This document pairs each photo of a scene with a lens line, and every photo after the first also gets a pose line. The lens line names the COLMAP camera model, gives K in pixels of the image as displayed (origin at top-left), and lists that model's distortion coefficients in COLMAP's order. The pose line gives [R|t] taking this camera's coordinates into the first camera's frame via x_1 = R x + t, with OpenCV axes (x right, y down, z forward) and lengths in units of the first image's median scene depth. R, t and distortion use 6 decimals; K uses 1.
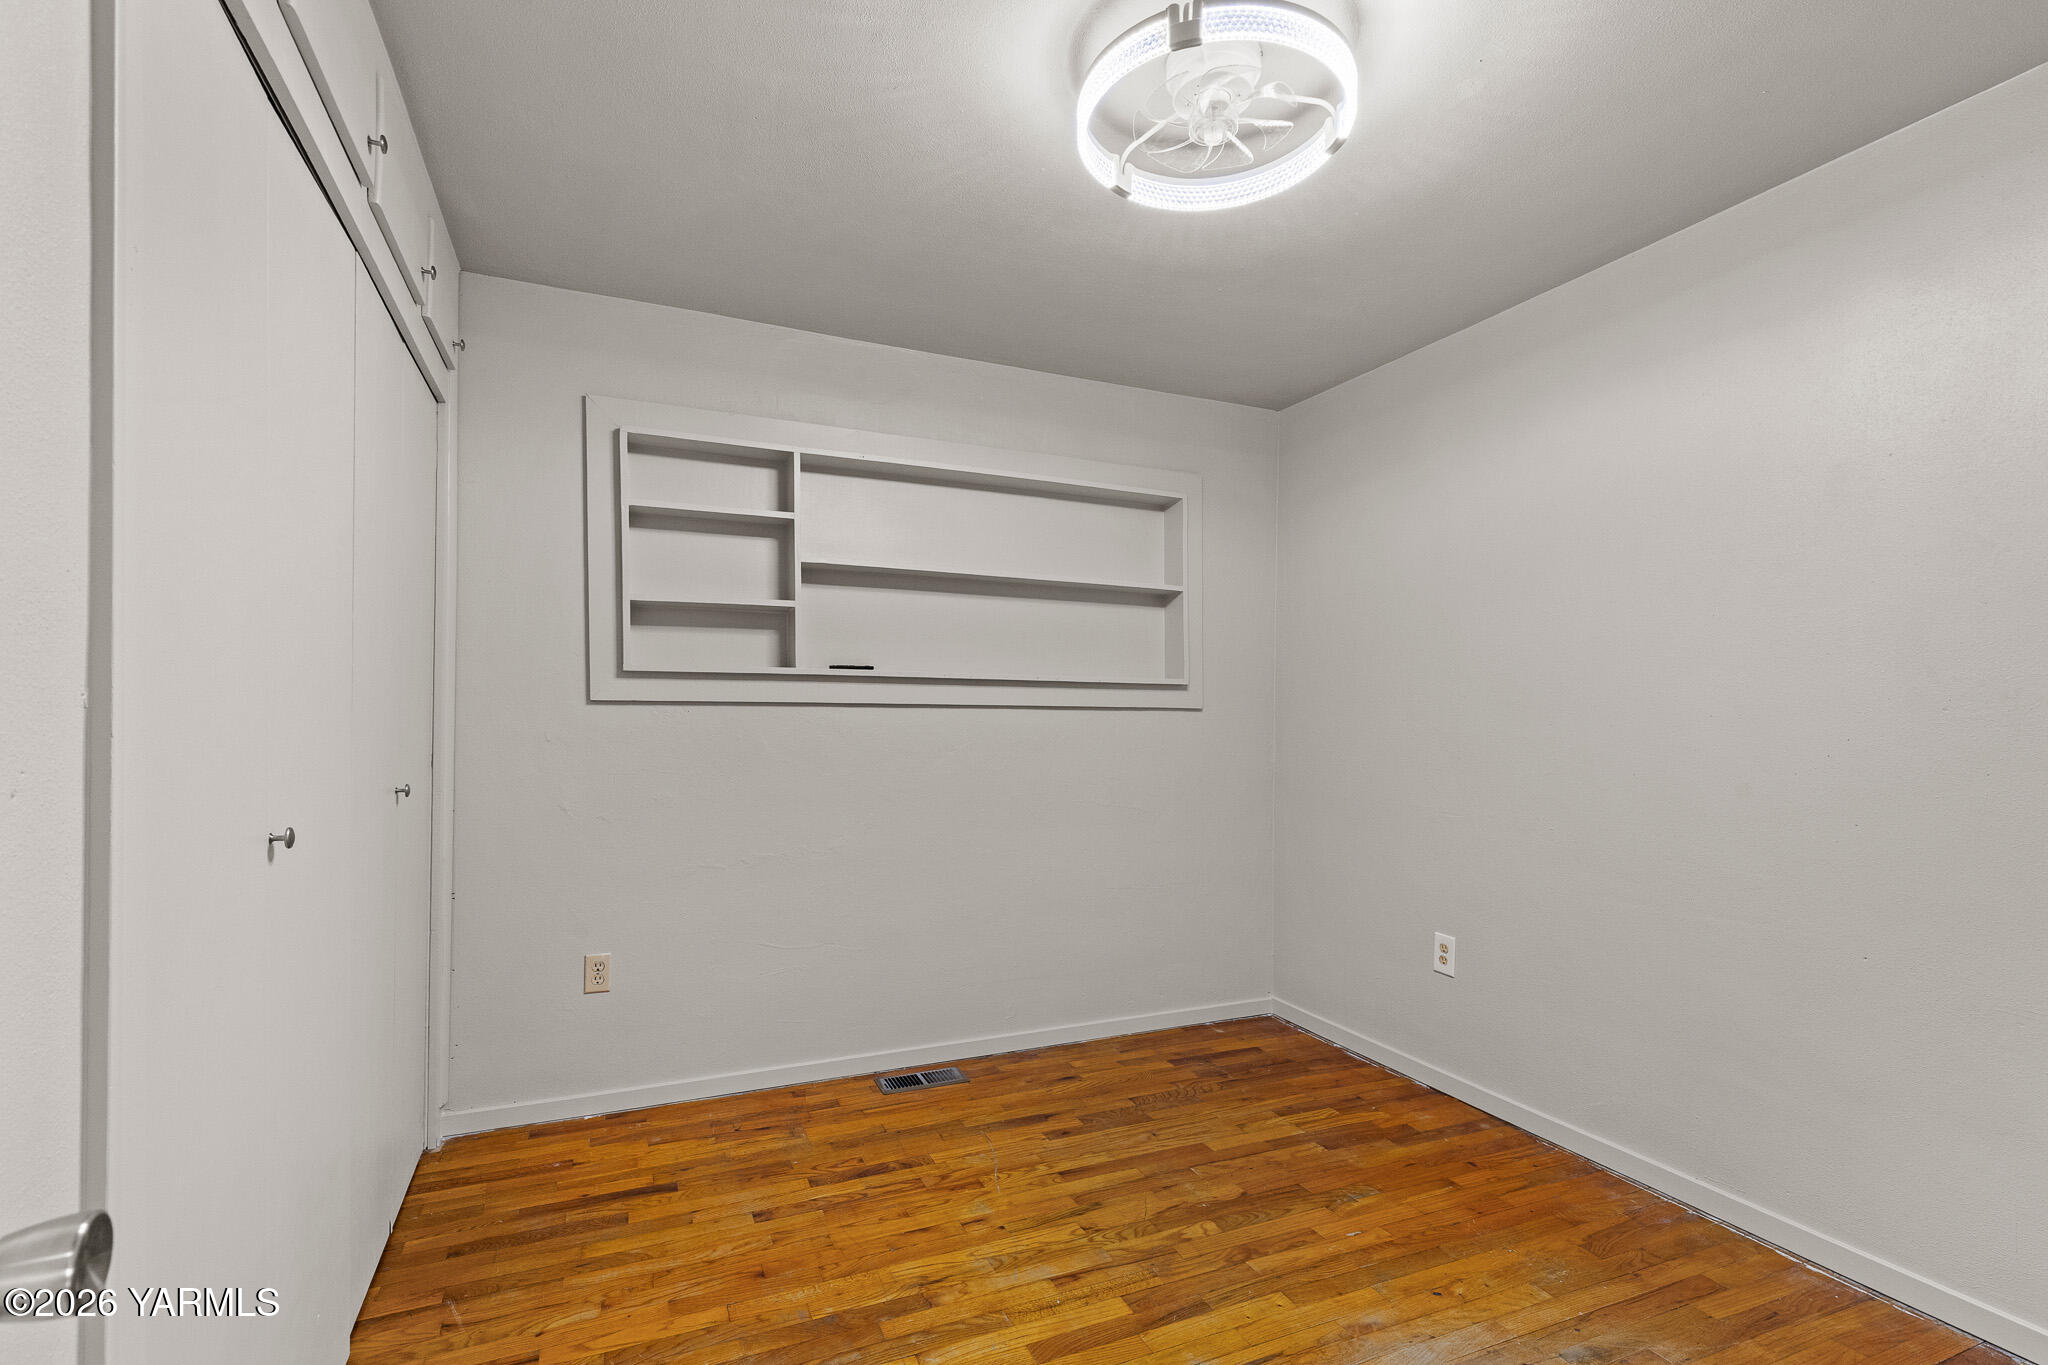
lens RADIAL K [[942.4, 0, 1025.6], [0, 942.4, 736.9], [0, 0, 1]] dist [0.003439, 0.000171]
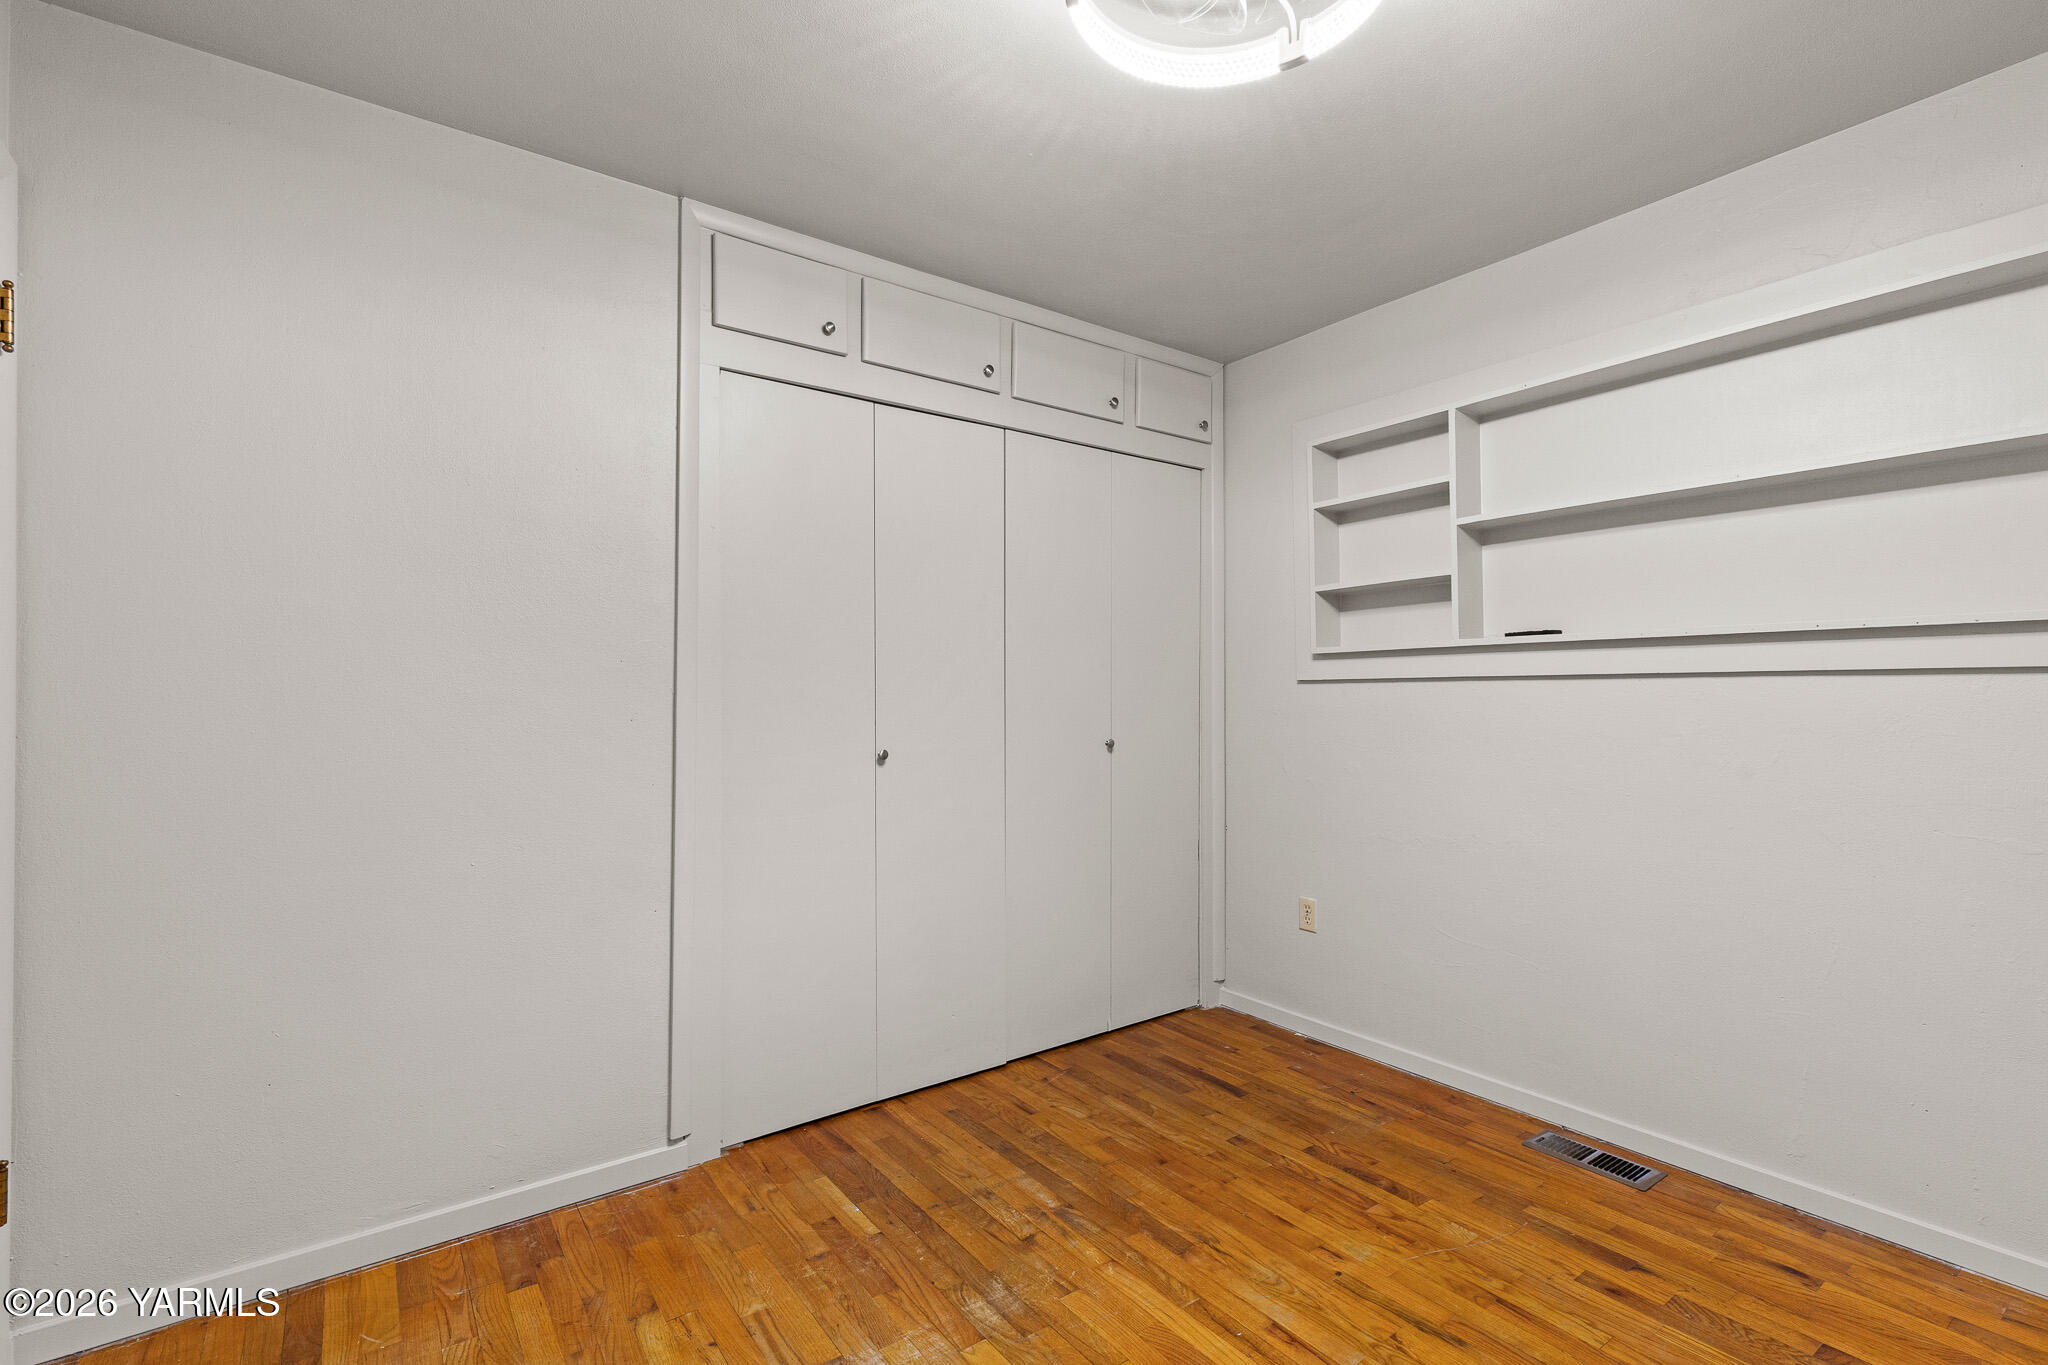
lens RADIAL K [[932.5, 0, 1026.2], [0, 932.5, 704.9], [0, 0, 1]] dist [0.007276, -0.000312]
pose [[0.211830, 0.002874, -0.977302, 0.639974], [-0.015641, 0.999878, -0.000449, -0.001708], [0.977181, 0.015382, 0.211849, 0.442209]]
